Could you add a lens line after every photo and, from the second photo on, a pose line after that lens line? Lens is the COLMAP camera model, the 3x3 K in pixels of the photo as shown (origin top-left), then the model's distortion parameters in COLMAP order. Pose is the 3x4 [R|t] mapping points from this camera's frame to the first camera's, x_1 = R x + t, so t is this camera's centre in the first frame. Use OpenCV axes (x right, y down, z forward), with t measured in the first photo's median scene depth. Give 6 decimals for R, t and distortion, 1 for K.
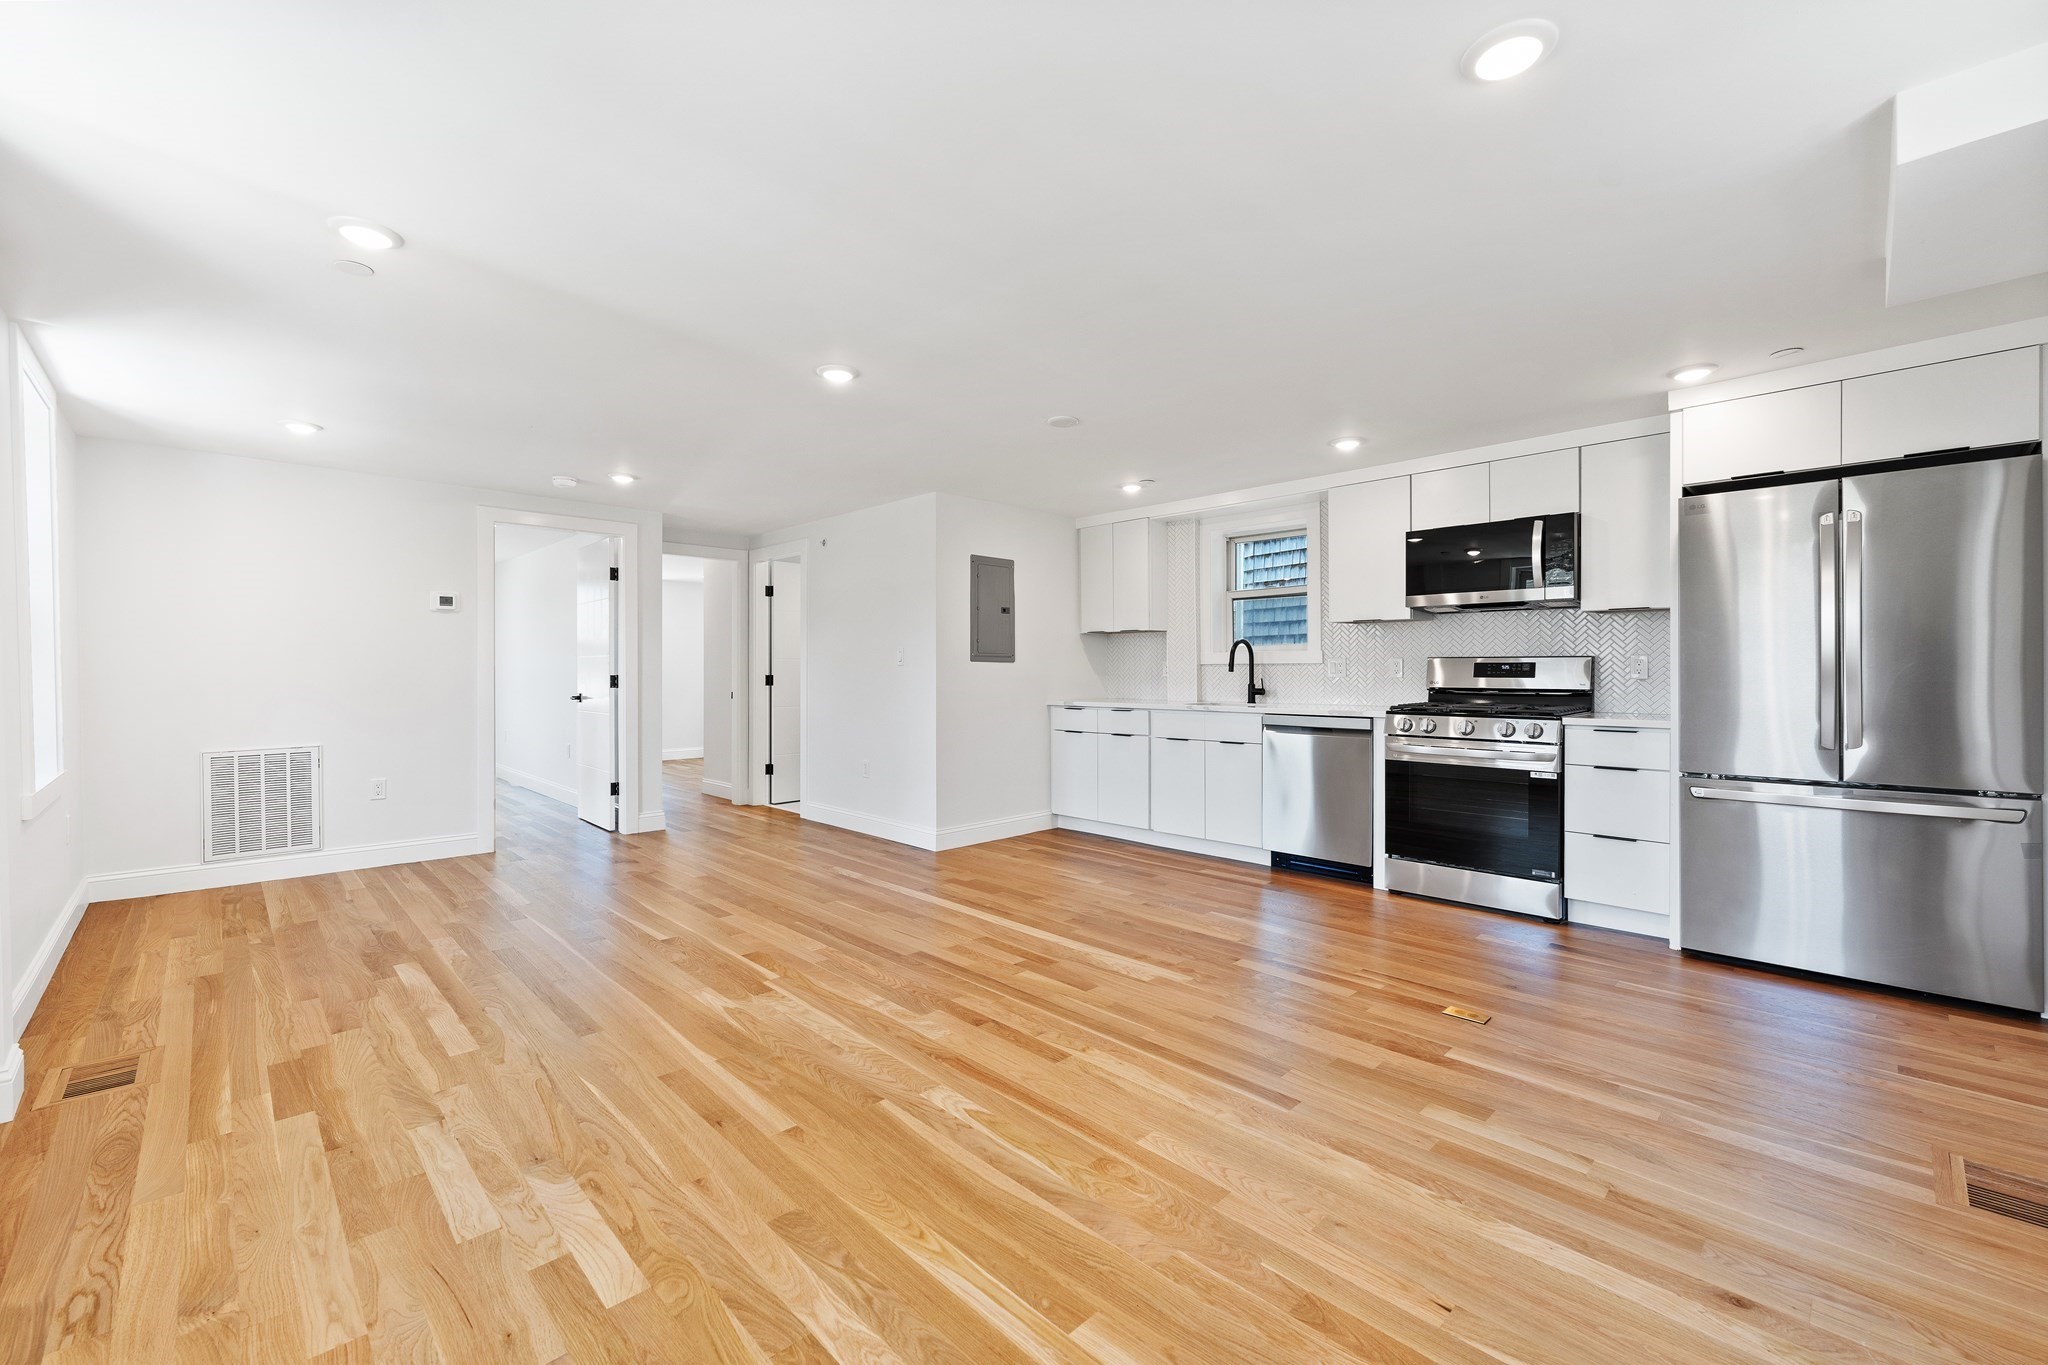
lens RADIAL K [[823.4, 0, 1039.0], [0, 823.4, 690.4], [0, 0, 1]] dist [-0.000643, -0.000280]
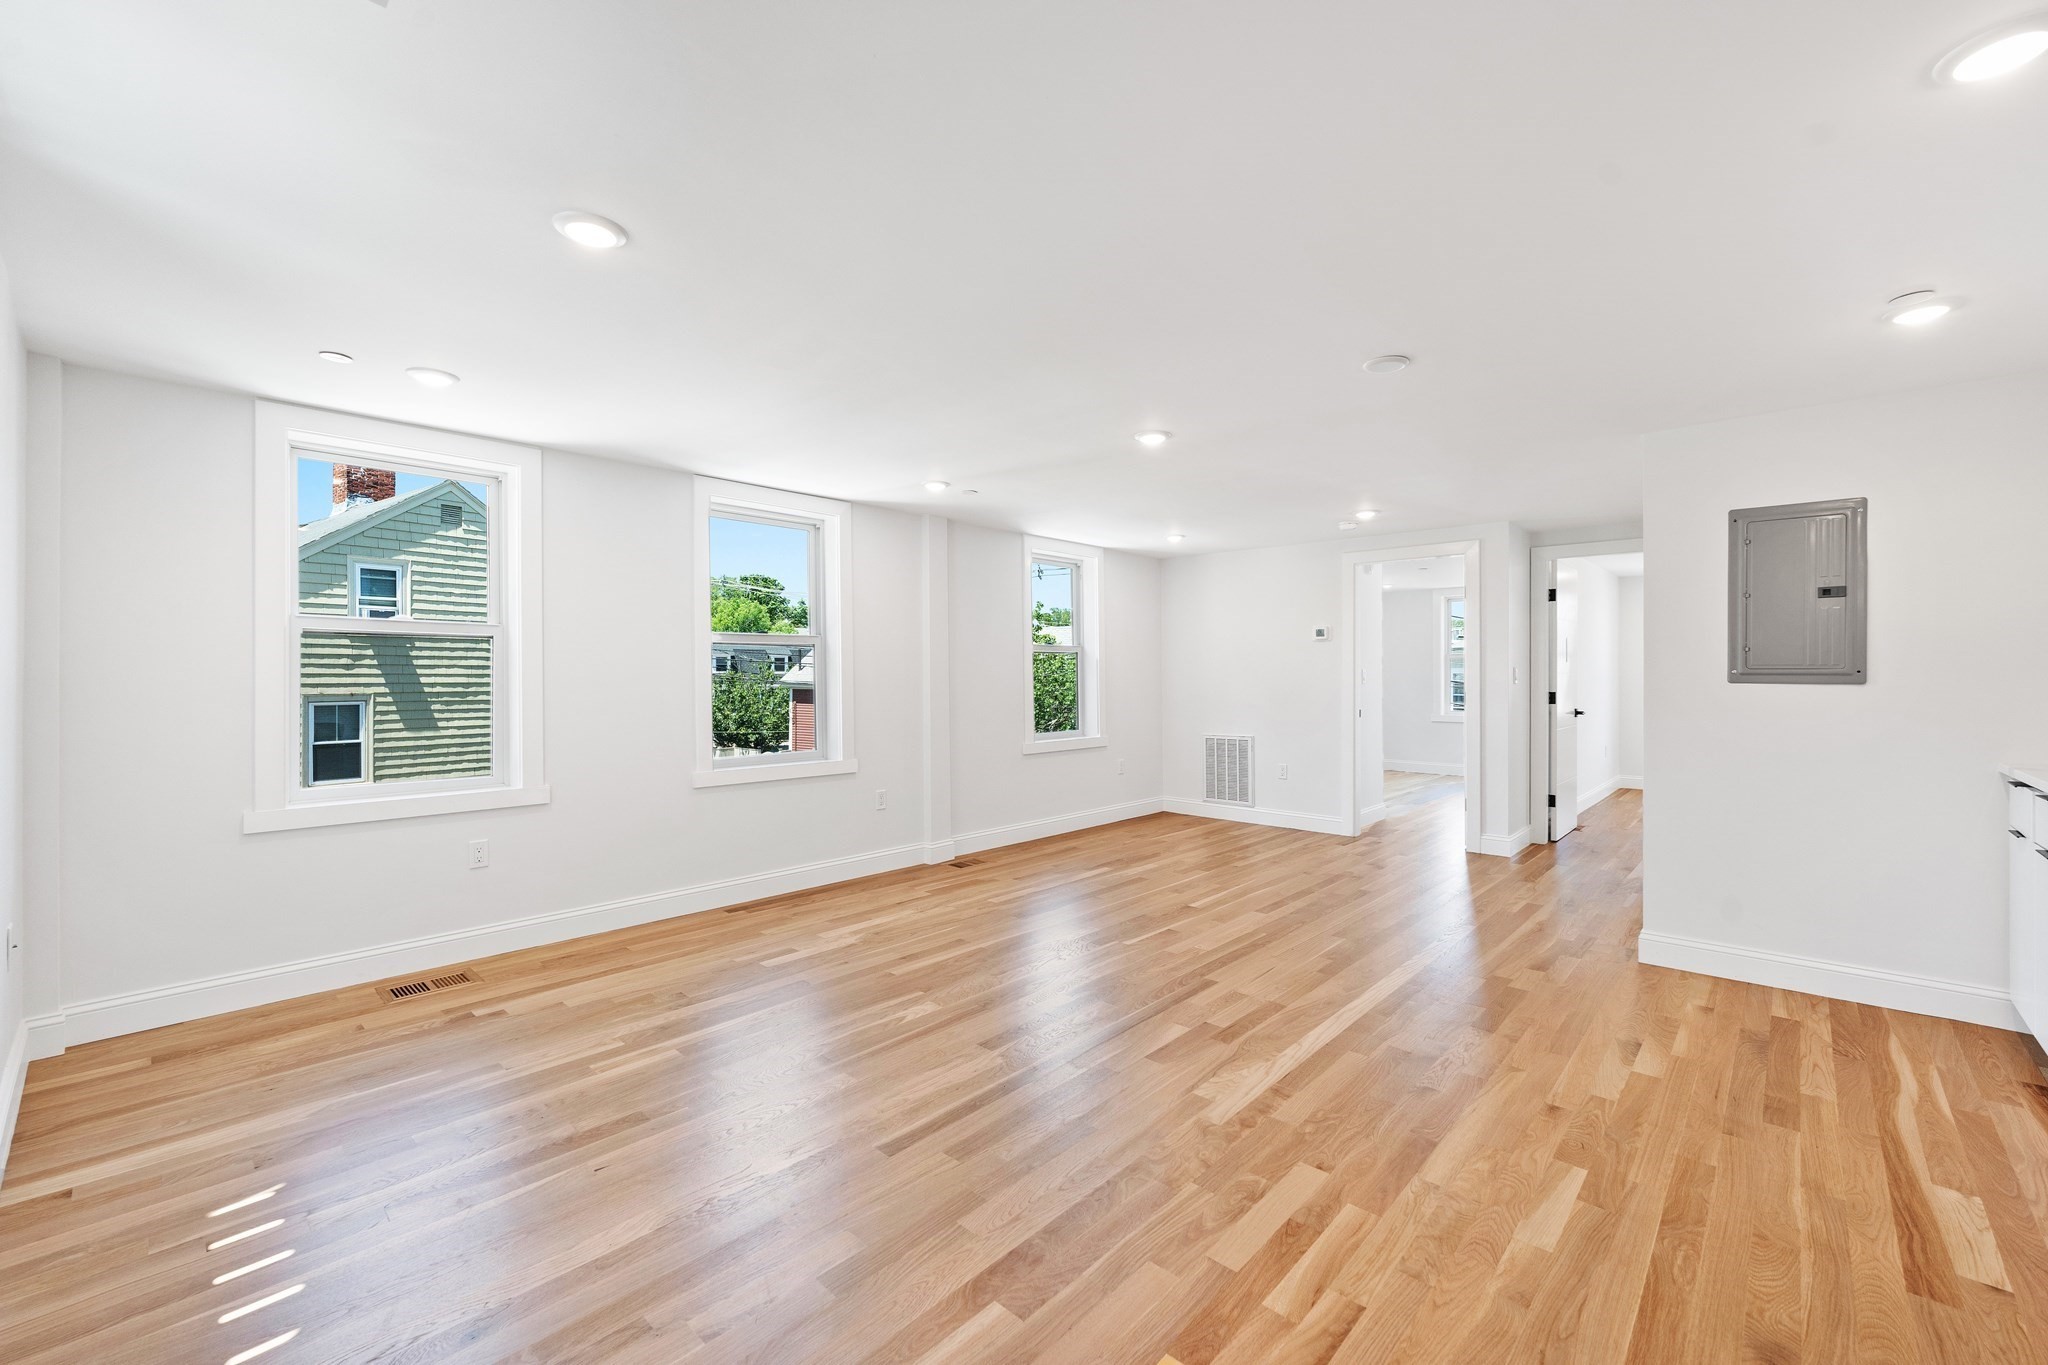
lens RADIAL K [[848.6, 0, 1035.8], [0, 848.6, 688.4], [0, 0, 1]] dist [-0.000225, -0.000292]
pose [[0.049447, 0.016265, -0.998644, 0.688556], [-0.024162, 0.999594, 0.015085, -0.036482], [0.998484, 0.023384, 0.049820, 0.581353]]
